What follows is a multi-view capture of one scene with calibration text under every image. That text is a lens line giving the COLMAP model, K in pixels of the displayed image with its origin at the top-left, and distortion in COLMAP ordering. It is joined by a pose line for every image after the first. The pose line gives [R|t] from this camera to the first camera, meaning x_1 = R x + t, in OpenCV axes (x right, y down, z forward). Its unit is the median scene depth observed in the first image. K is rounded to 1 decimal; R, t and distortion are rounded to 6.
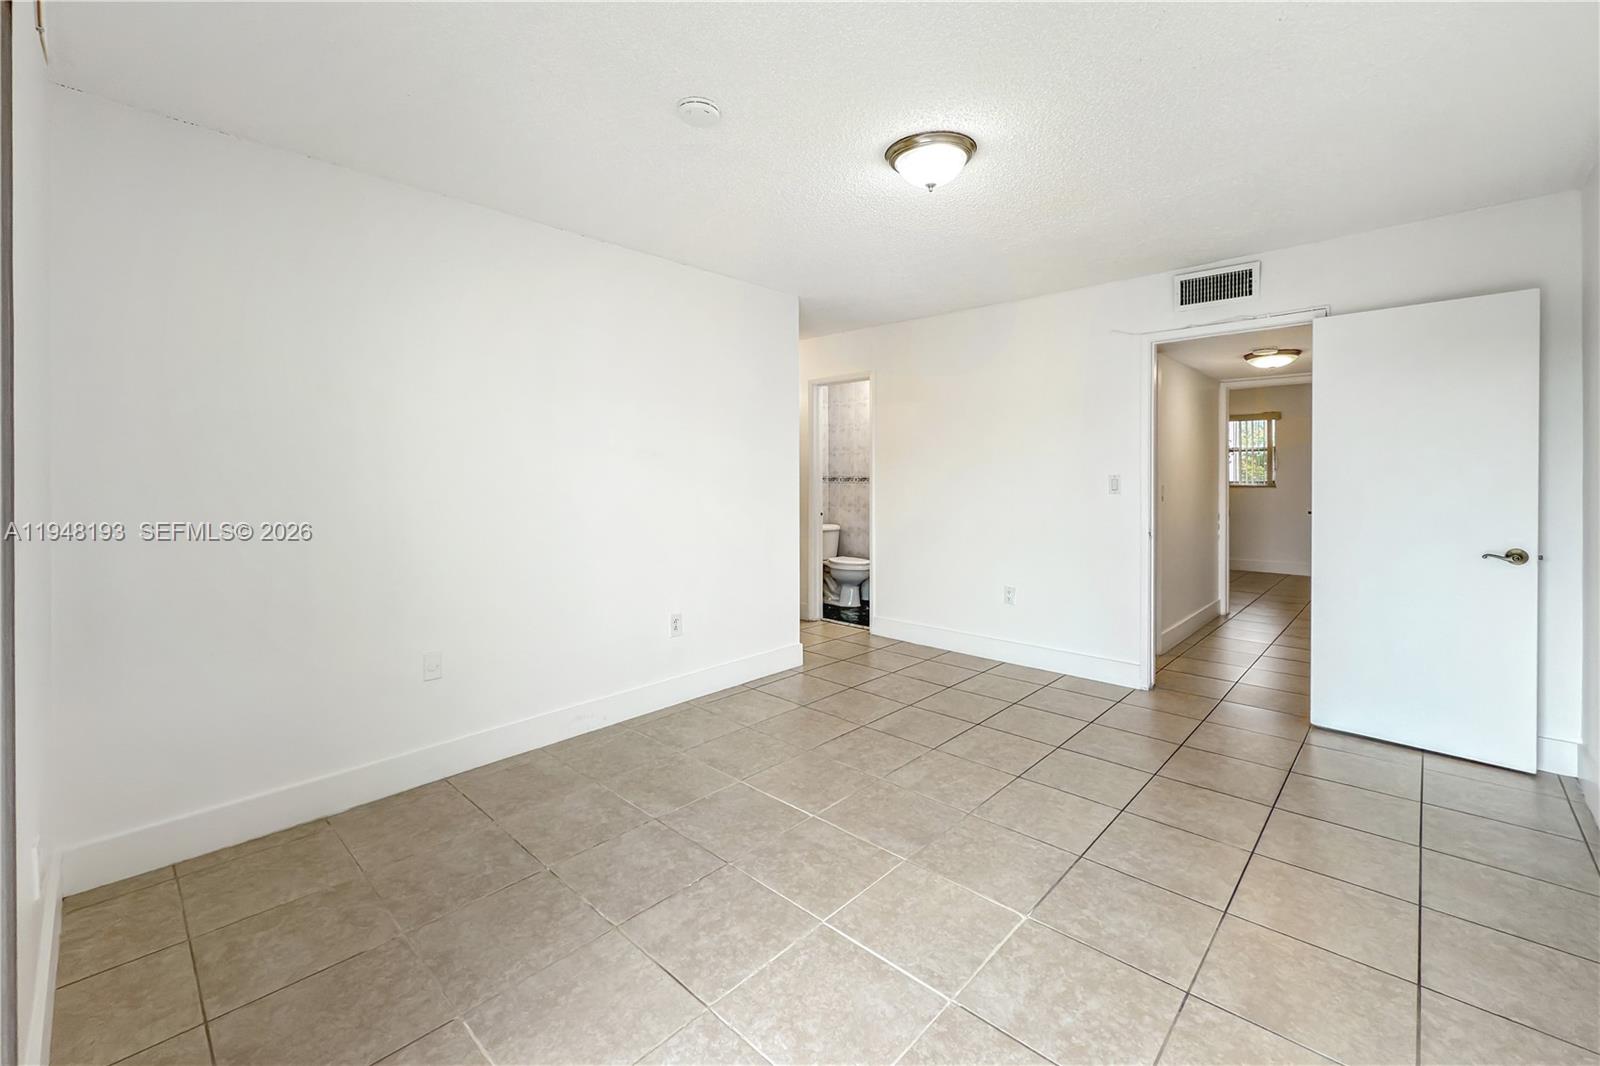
lens RADIAL K [[661.6, 0, 798.3], [0, 661.6, 488.0], [0, 0, 1]] dist [-0.016548, -0.000096]
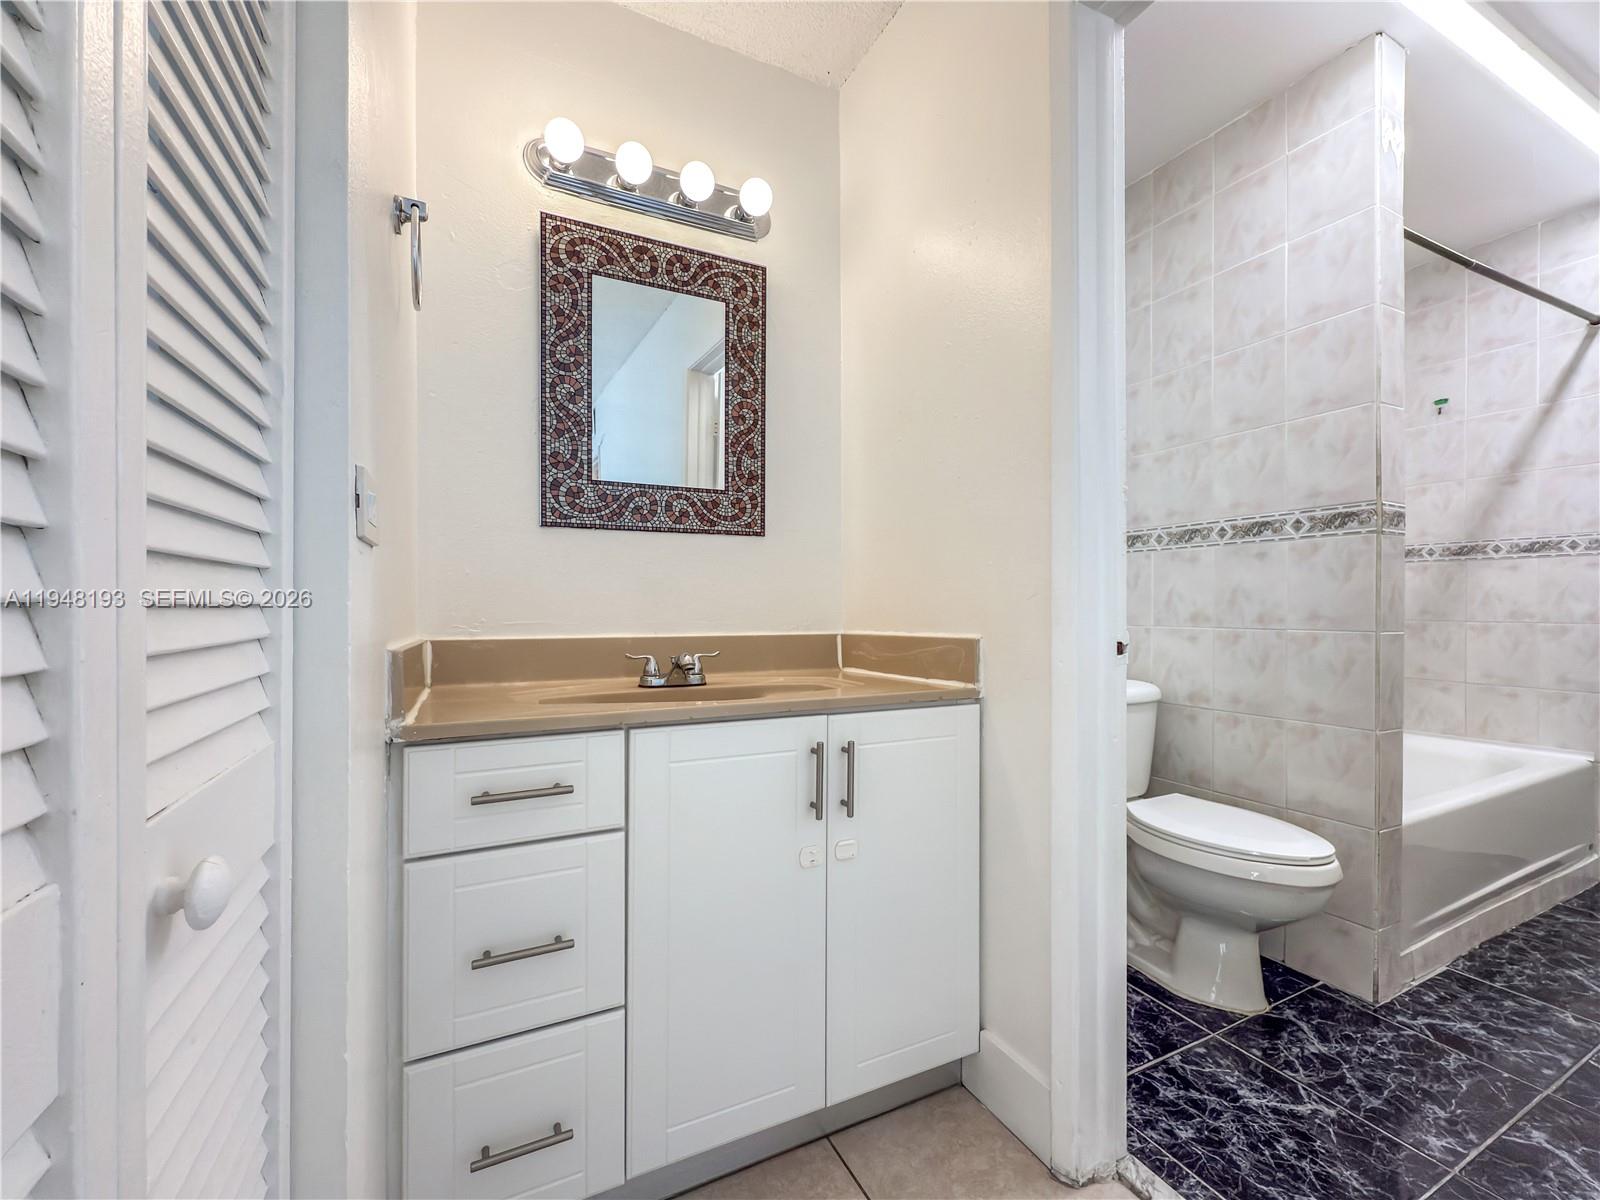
lens RADIAL K [[650.6, 0, 802.1], [0, 650.6, 602.6], [0, 0, 1]] dist [-0.002531, 0.000023]
pose [[0.933390, -0.002470, -0.358856, 0.016005], [-0.002619, 0.999903, -0.013694, 0.022759], [0.358855, 0.013722, 0.933292, 0.659370]]
